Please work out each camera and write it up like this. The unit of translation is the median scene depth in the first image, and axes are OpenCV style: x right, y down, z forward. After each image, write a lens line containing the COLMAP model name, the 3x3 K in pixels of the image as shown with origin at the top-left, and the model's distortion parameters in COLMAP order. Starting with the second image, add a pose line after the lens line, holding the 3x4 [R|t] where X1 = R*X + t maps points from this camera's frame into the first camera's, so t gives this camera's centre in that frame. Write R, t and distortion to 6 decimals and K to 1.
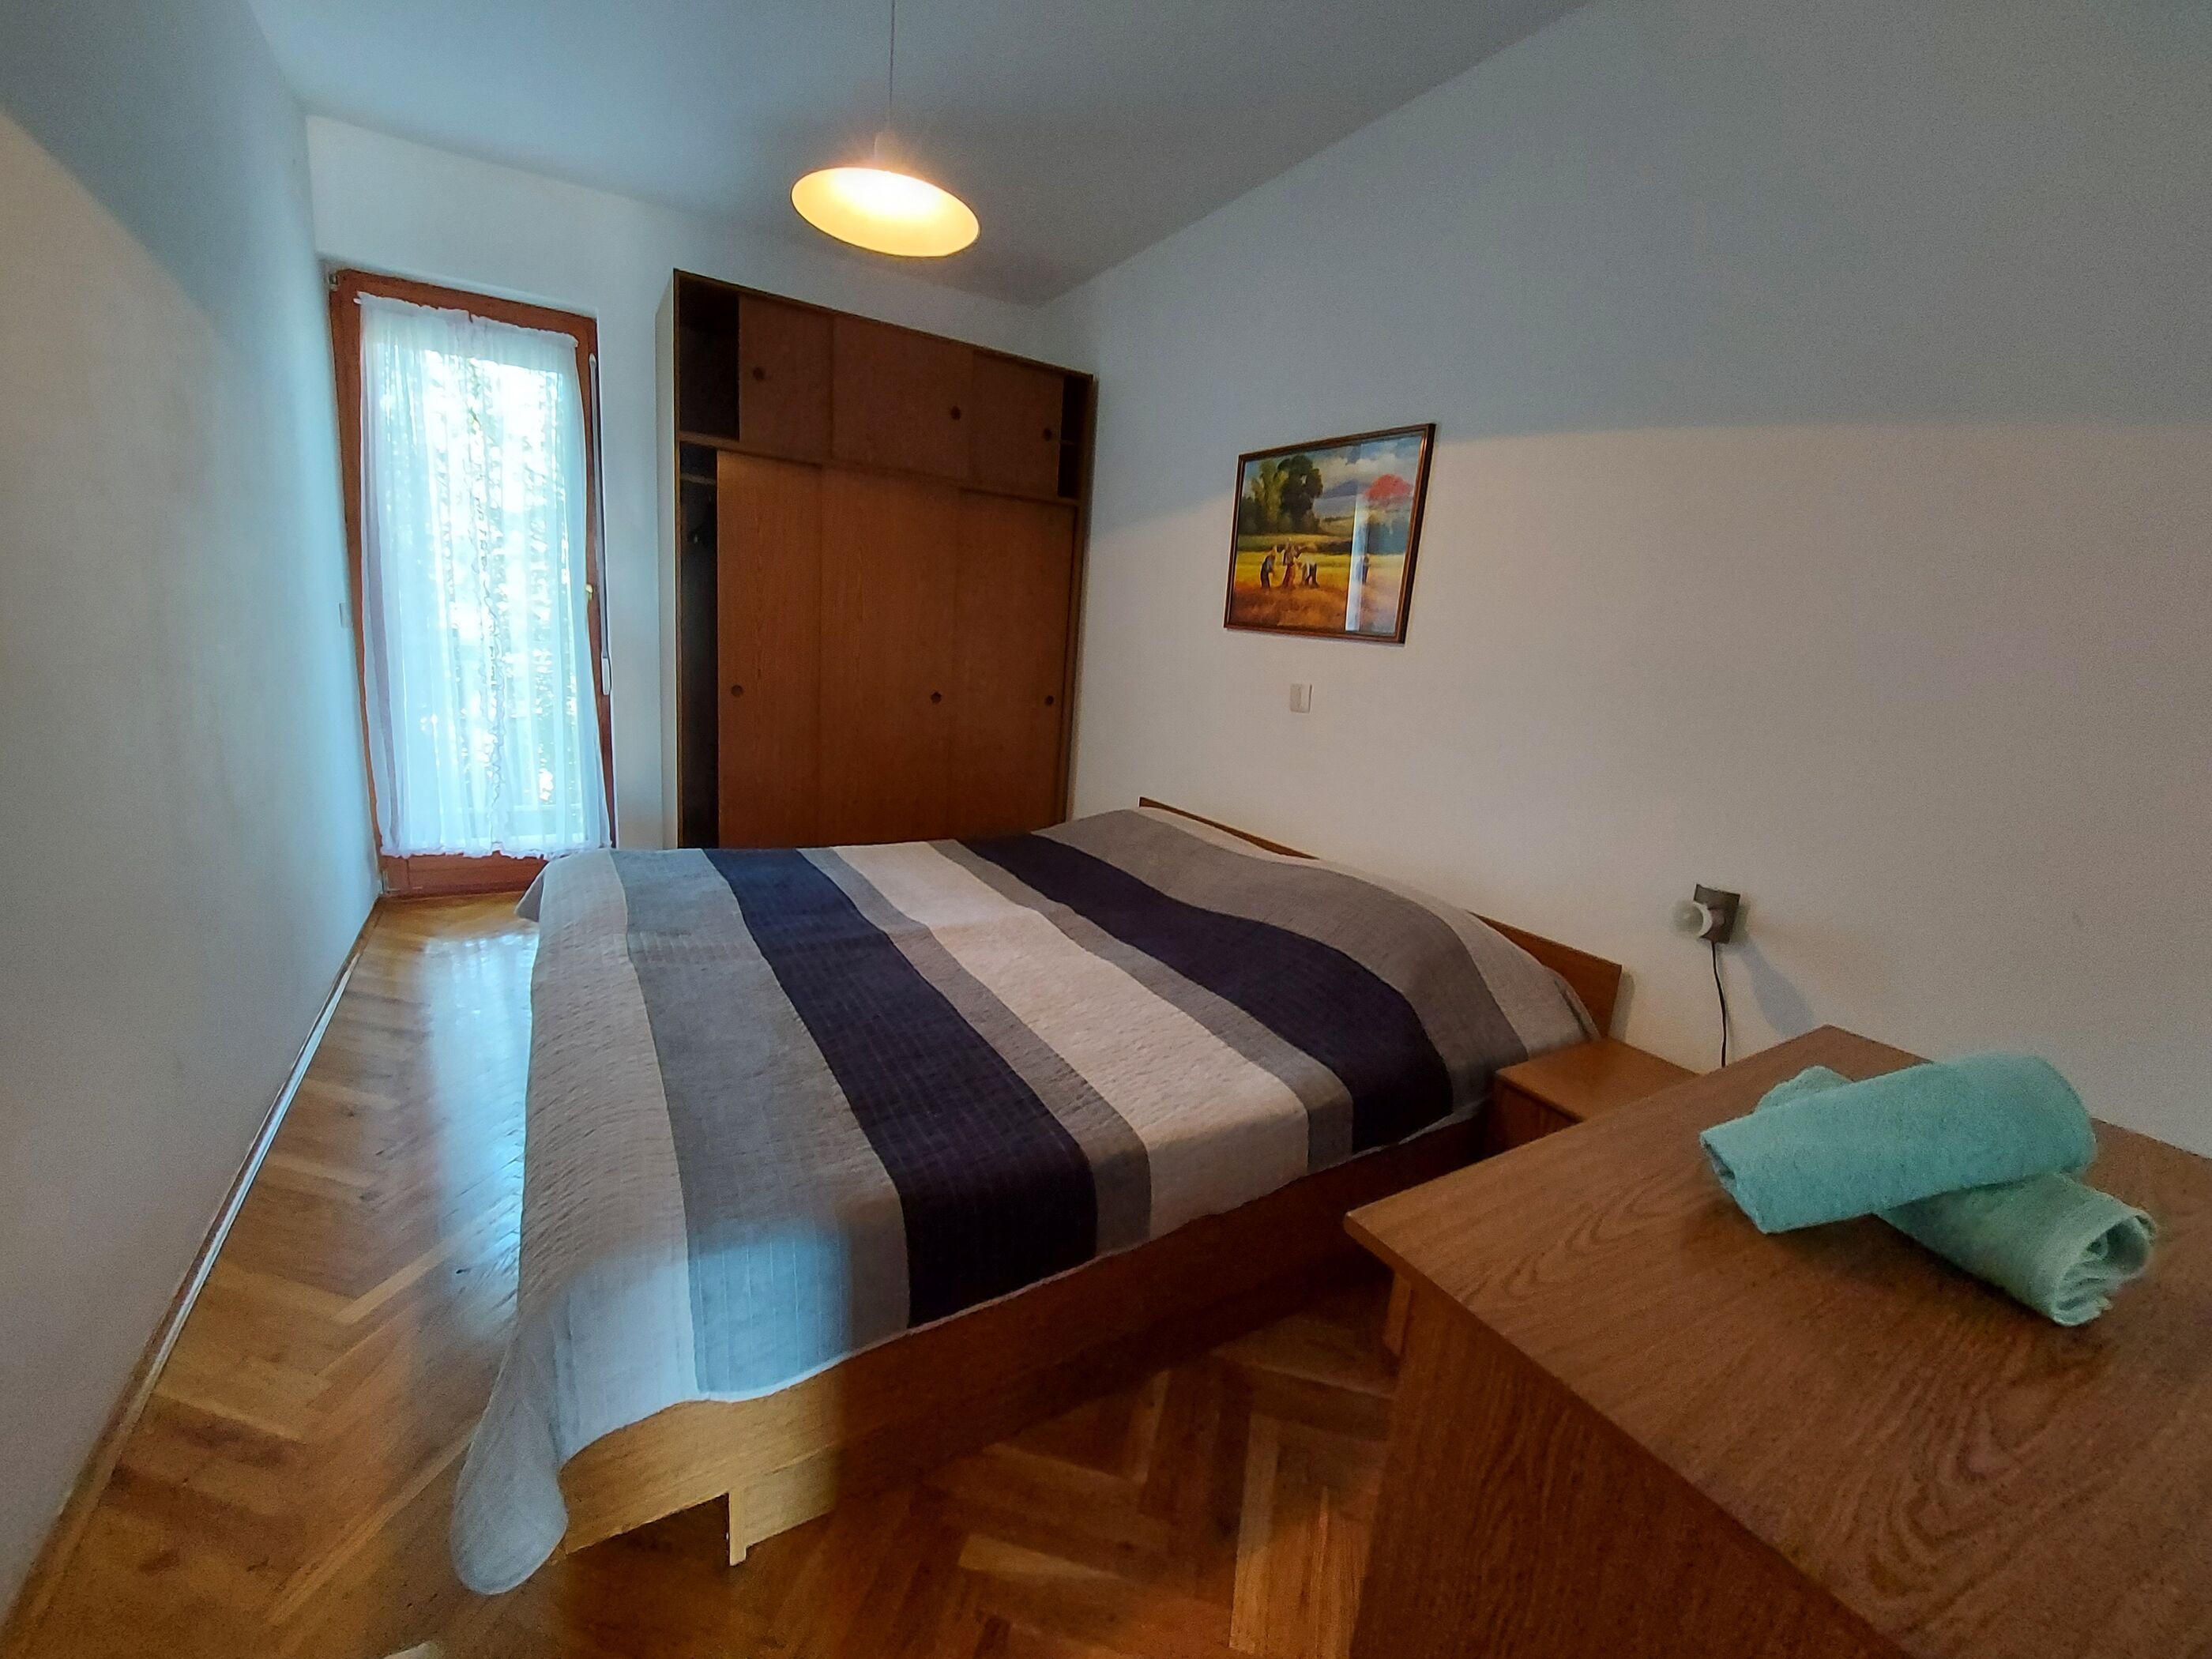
lens RADIAL K [[877.5, 0, 1106.1], [0, 877.5, 823.5], [0, 0, 1]] dist [-0.015782, -0.000250]
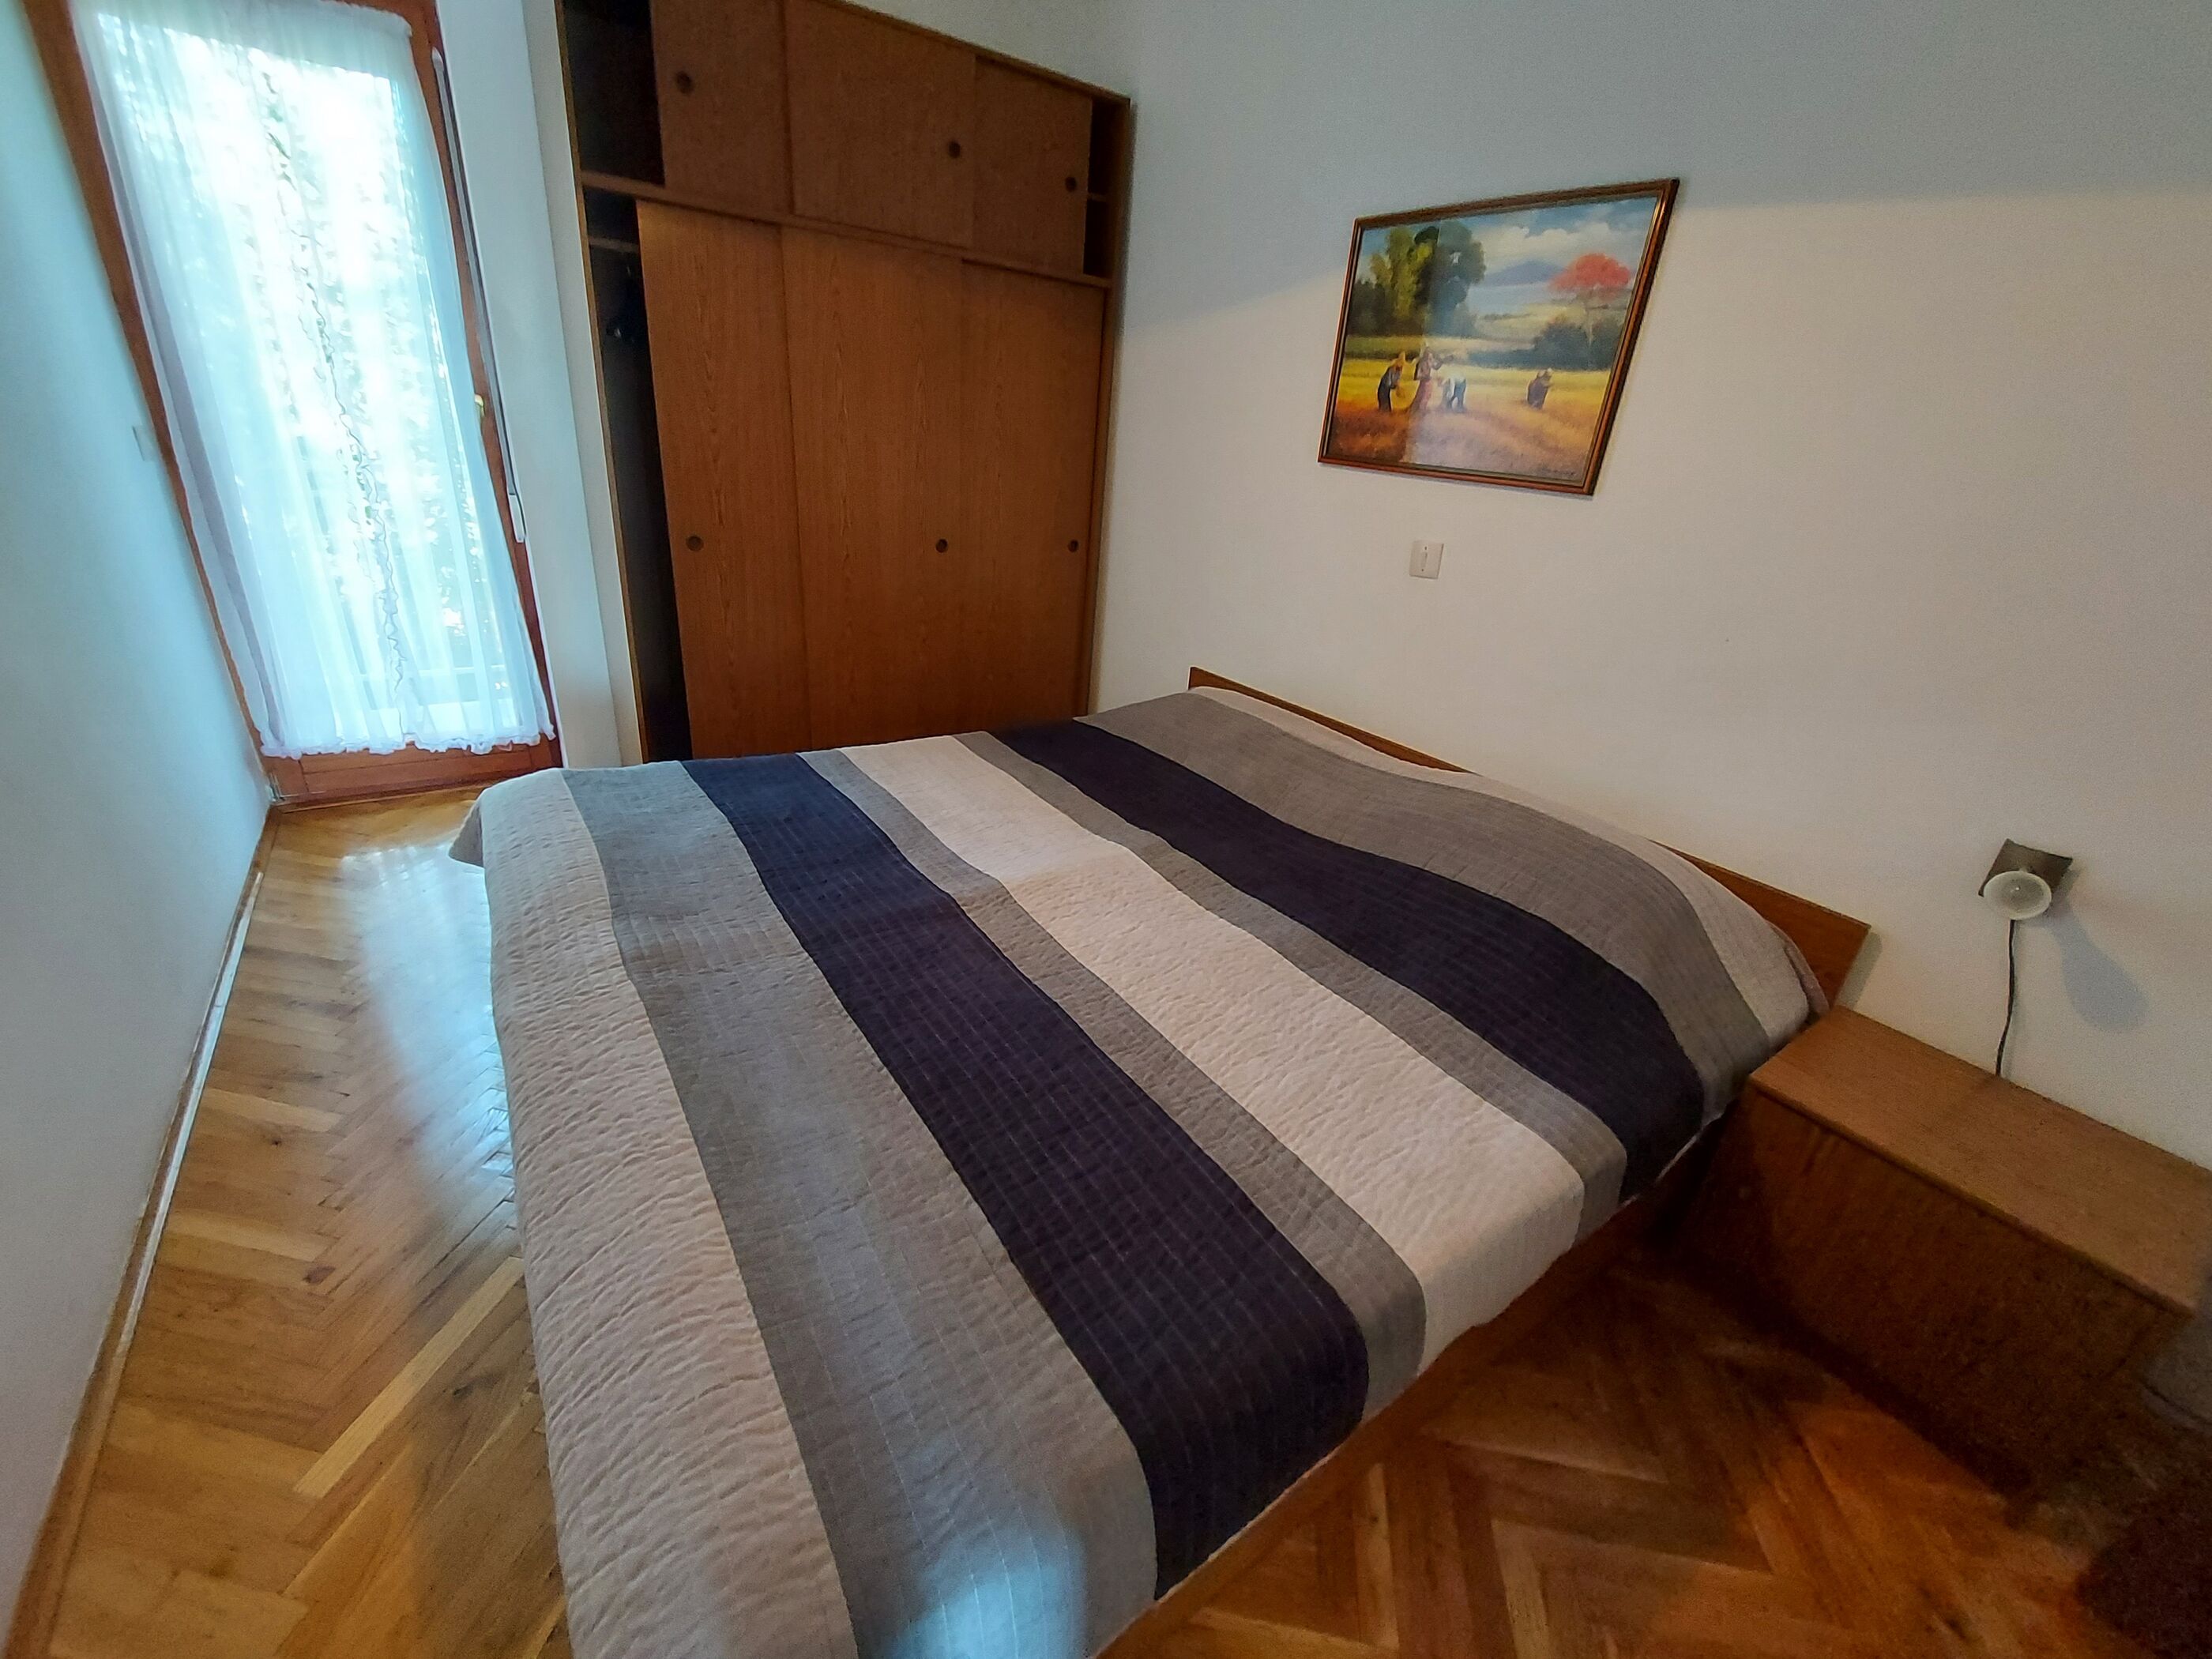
lens RADIAL K [[877.5, 0, 1108.3], [0, 877.5, 822.9], [0, 0, 1]] dist [-0.015782, -0.000250]
pose [[0.998097, -0.021924, 0.057629, -0.123026], [0.009561, 0.978375, 0.206620, -0.077511], [-0.060913, -0.205676, 0.976723, 0.193277]]
